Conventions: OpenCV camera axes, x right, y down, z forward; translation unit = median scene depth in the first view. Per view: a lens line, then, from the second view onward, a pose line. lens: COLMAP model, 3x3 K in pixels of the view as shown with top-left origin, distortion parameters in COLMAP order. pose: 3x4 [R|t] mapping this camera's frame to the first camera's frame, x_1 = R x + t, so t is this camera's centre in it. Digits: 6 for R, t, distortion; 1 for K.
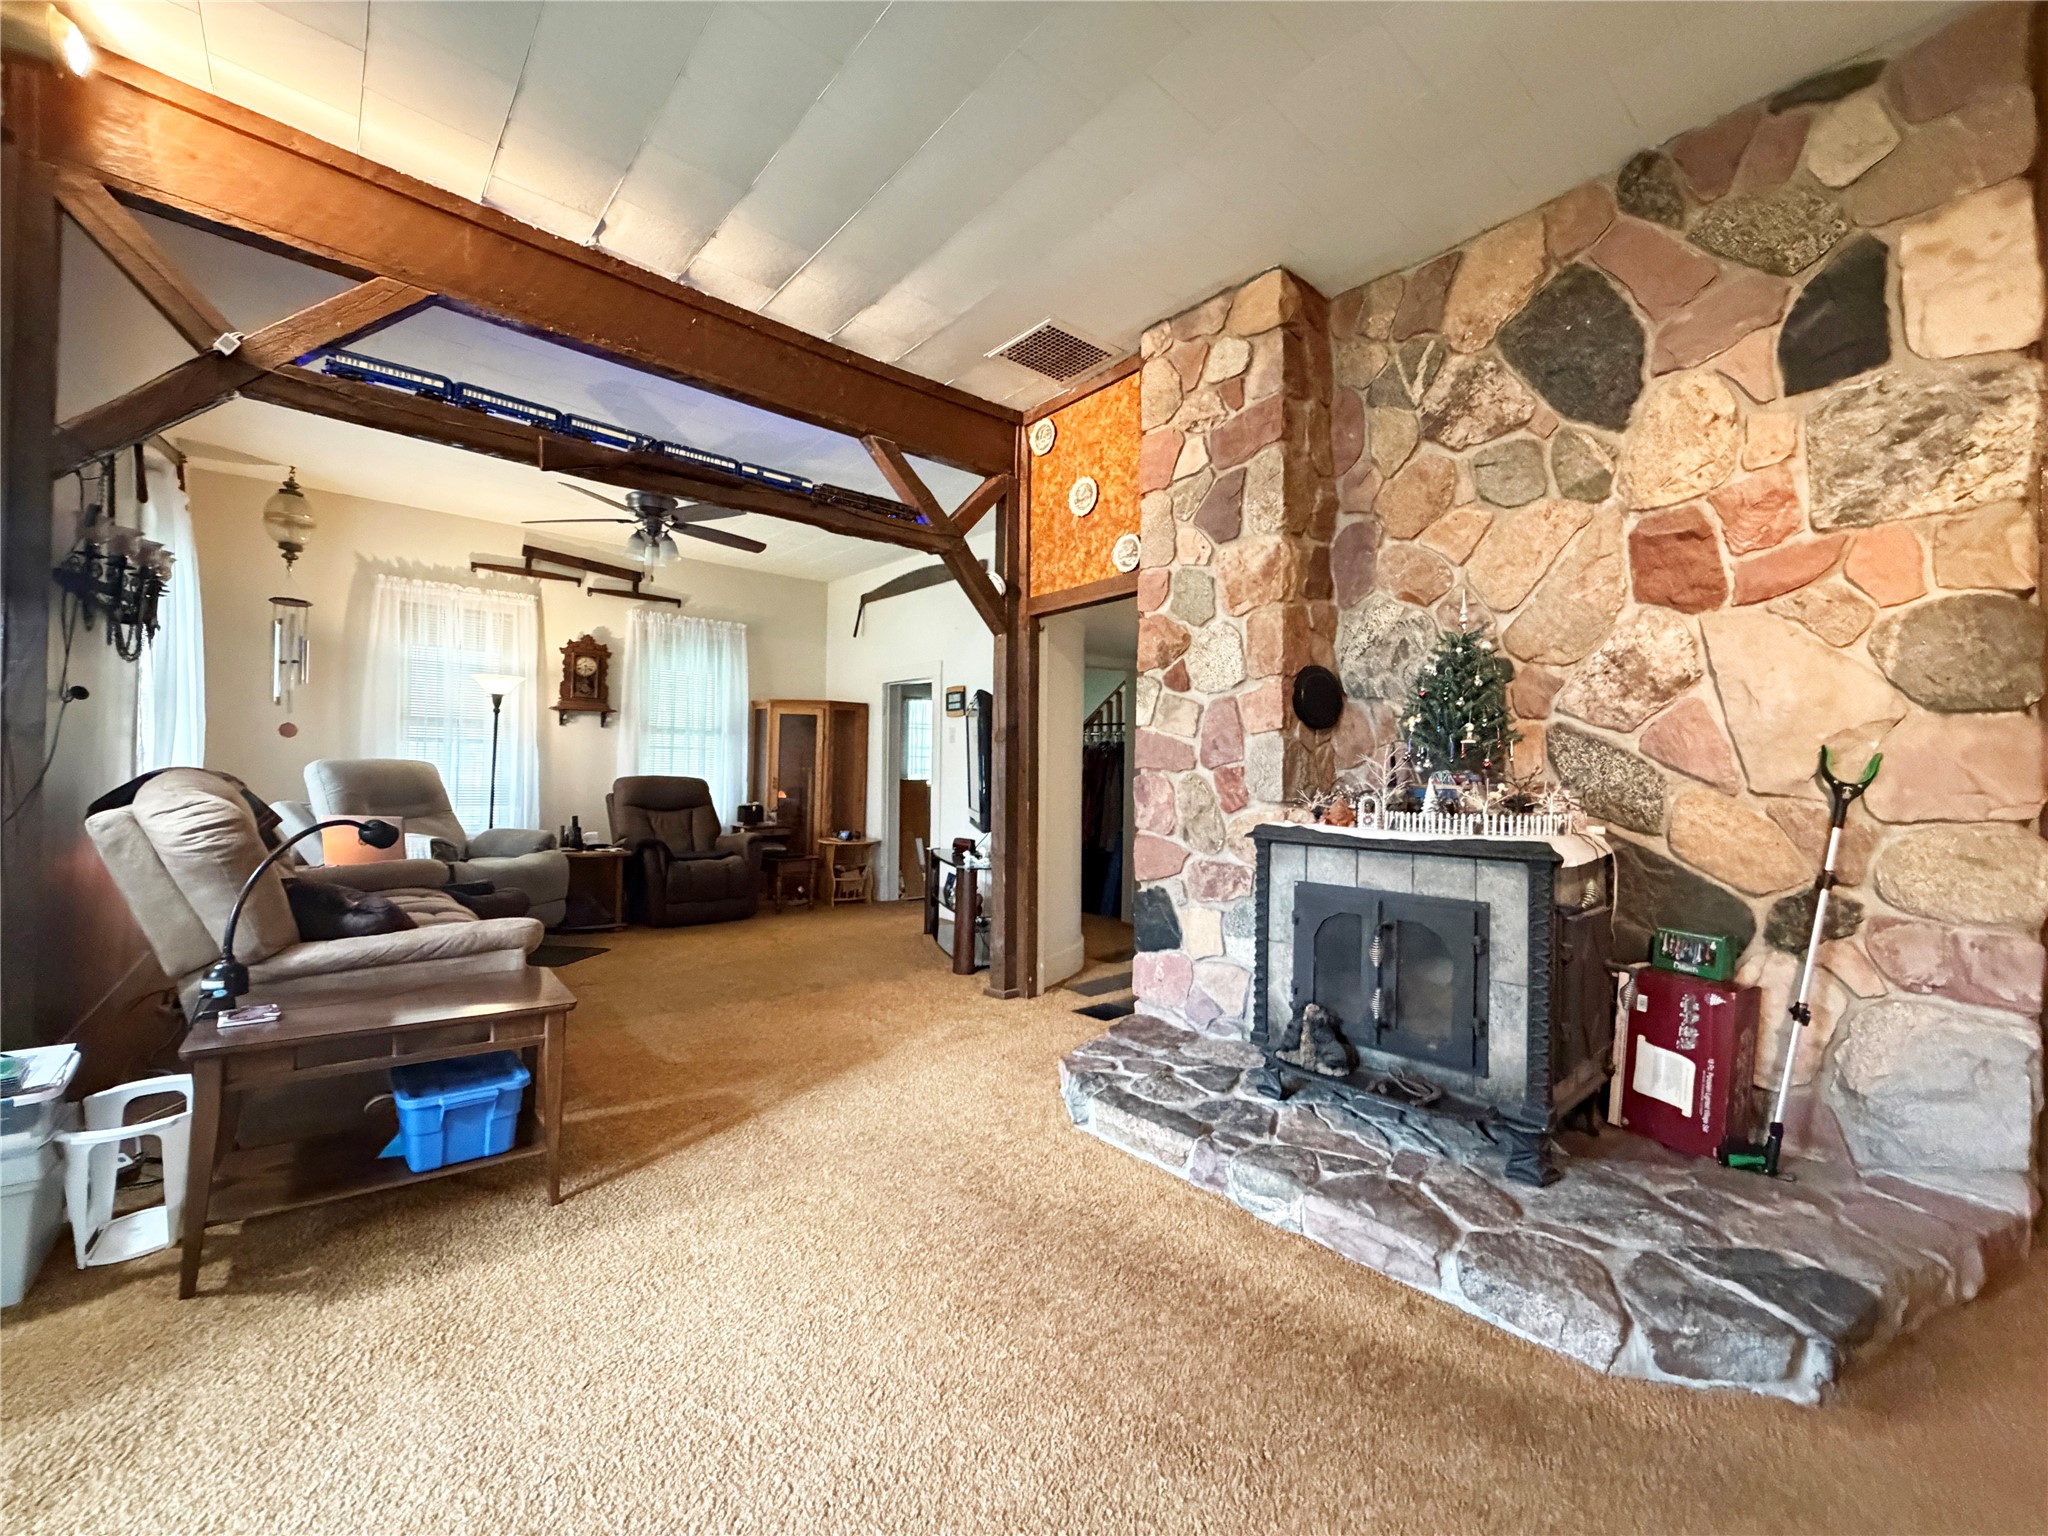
lens RADIAL K [[818.9, 0, 1020.7], [0, 818.9, 773.5], [0, 0, 1]] dist [0.001901, 0.000078]
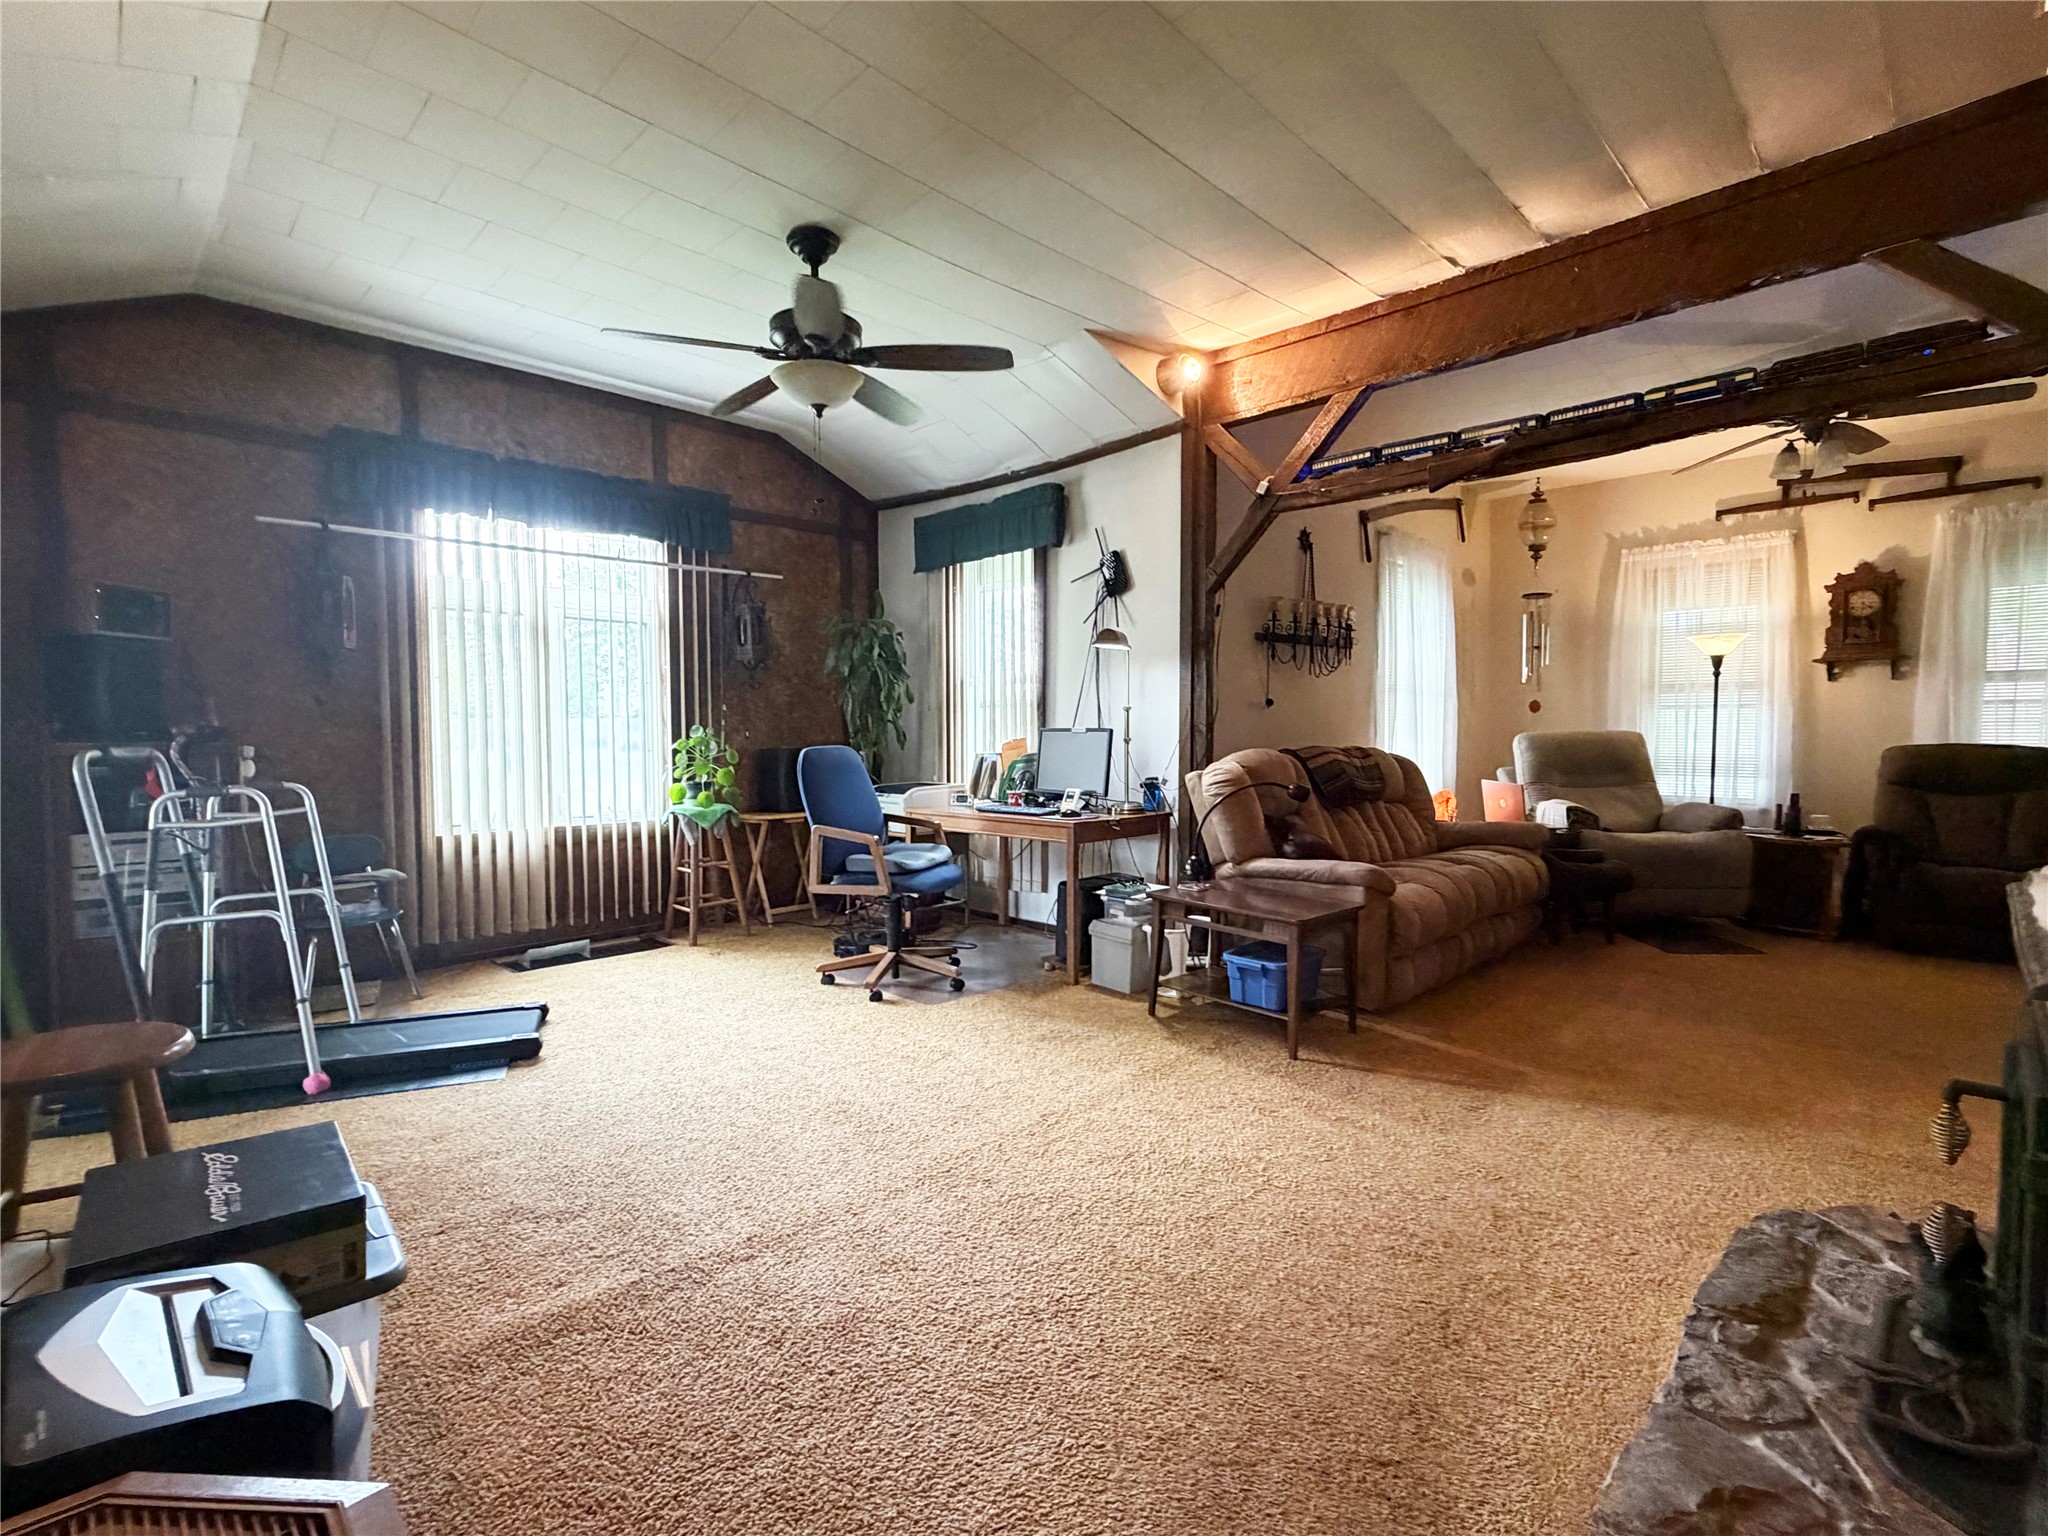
lens RADIAL K [[946.2, 0, 1017.6], [0, 946.2, 777.5], [0, 0, 1]] dist [-0.001713, -0.000228]
pose [[0.073161, 0.036476, -0.996653, 0.730413], [0.011822, 0.999229, 0.037438, -0.019448], [0.997250, -0.014522, 0.072674, 0.302109]]
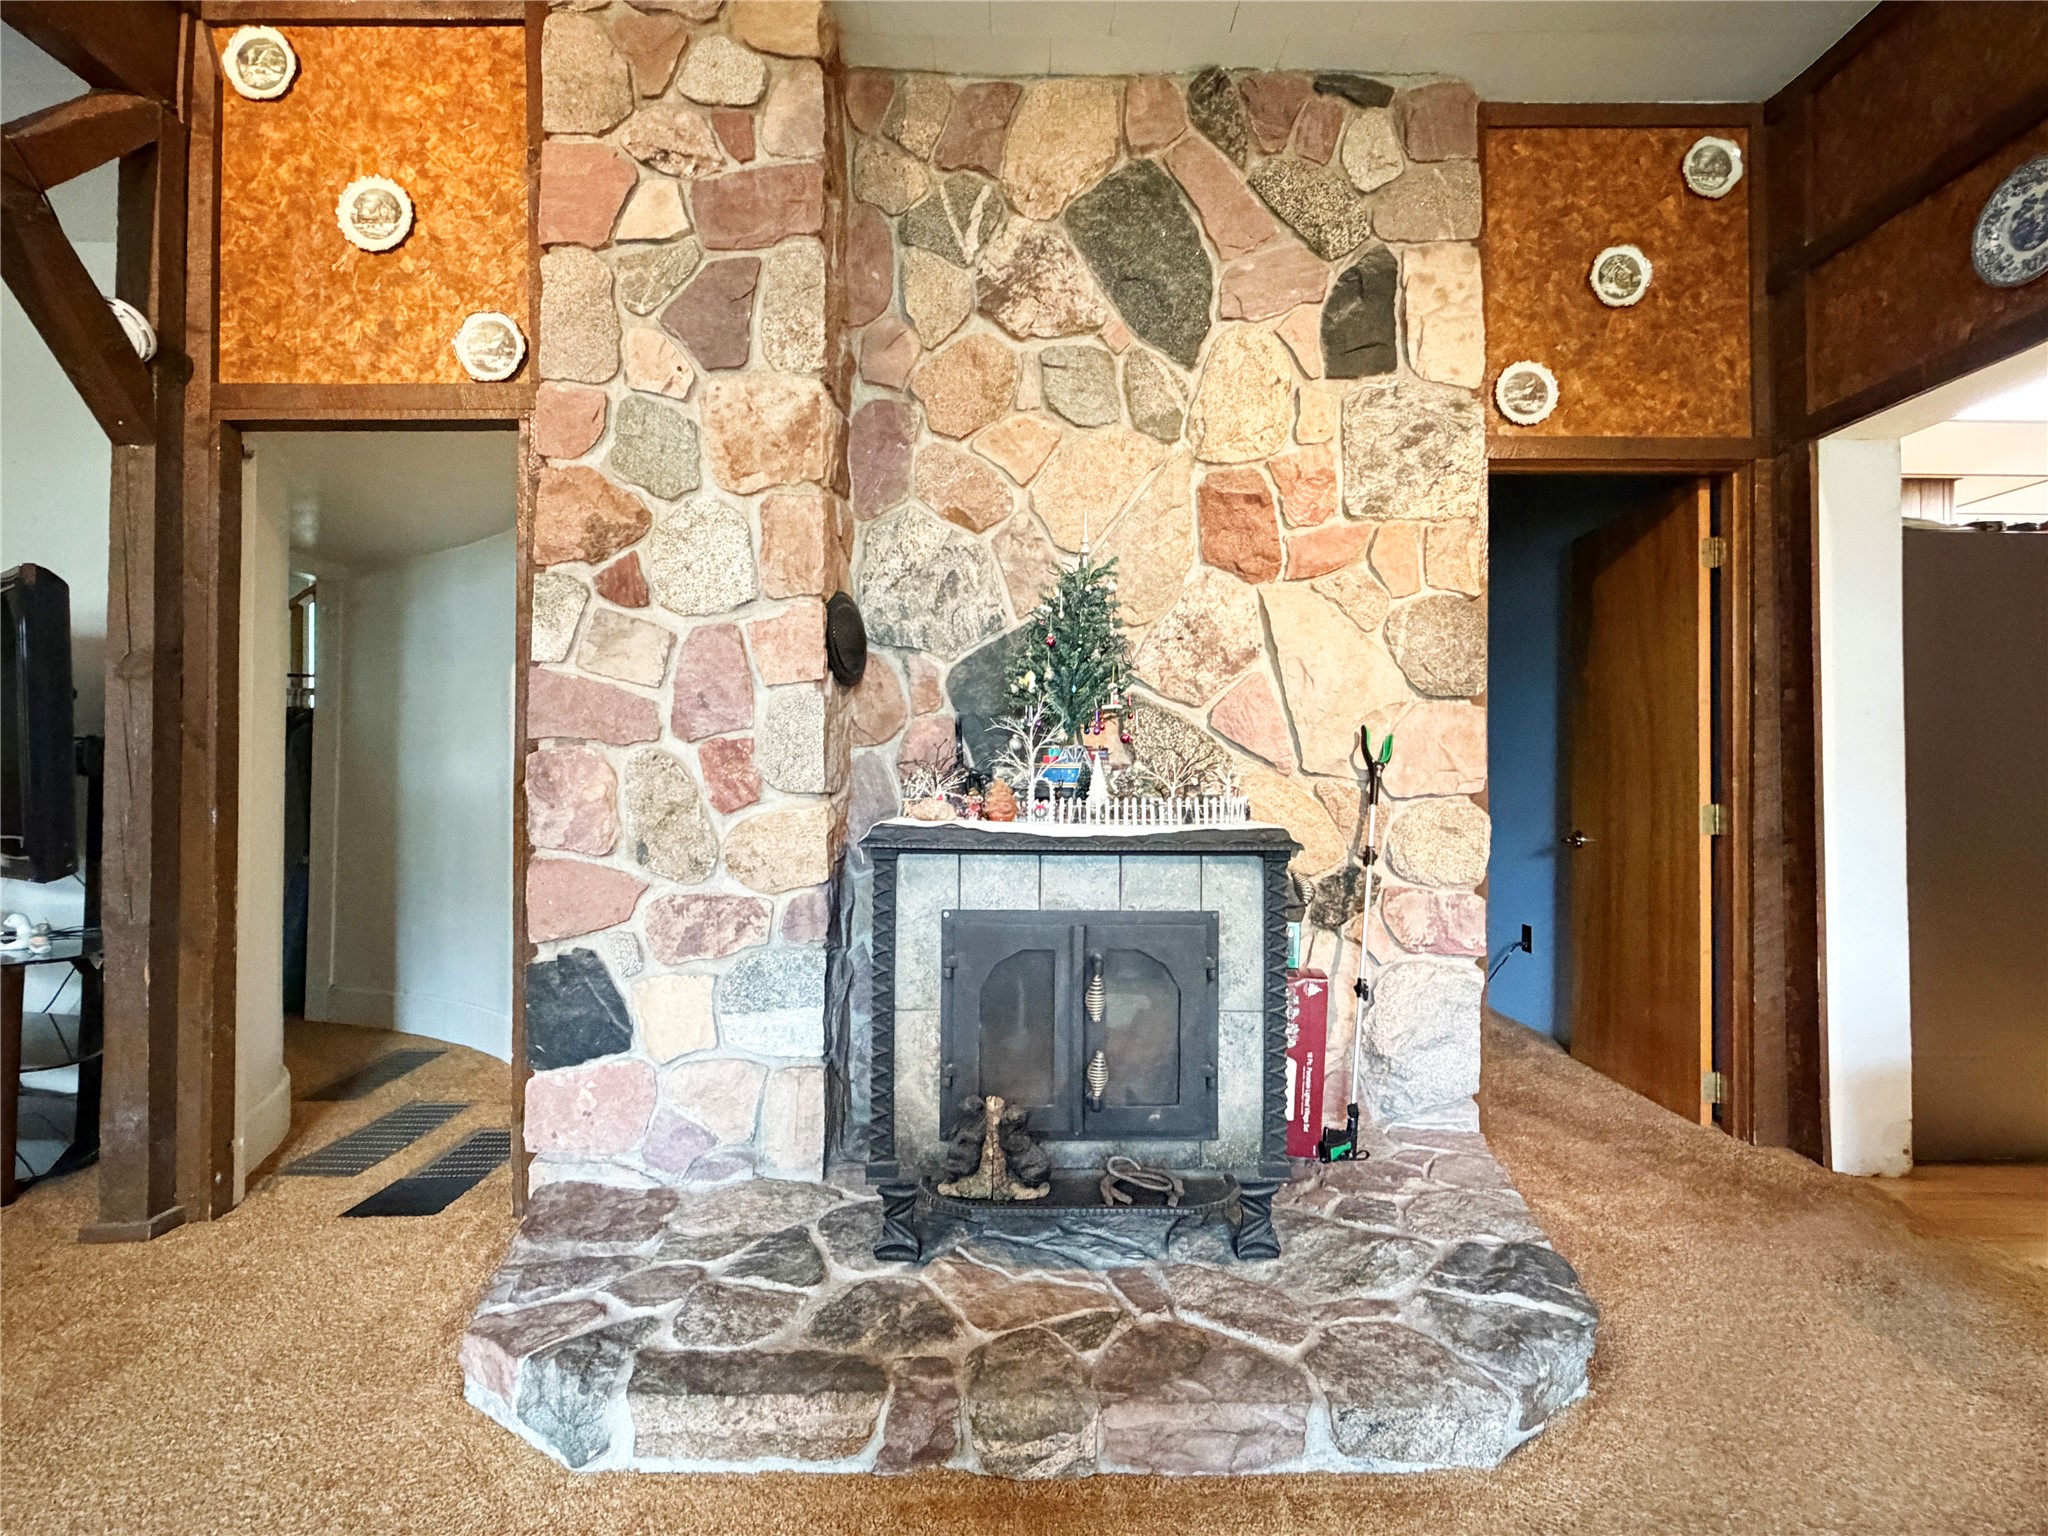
lens RADIAL K [[1000.9, 0, 1026.7], [0, 1000.9, 774.8], [0, 0, 1]] dist [0.000958, -0.000937]
pose [[0.649421, 0.001386, 0.760427, -0.183051], [-0.000958, 0.999999, -0.001004, 0.021660], [-0.760428, -0.000076, 0.649422, 0.369773]]
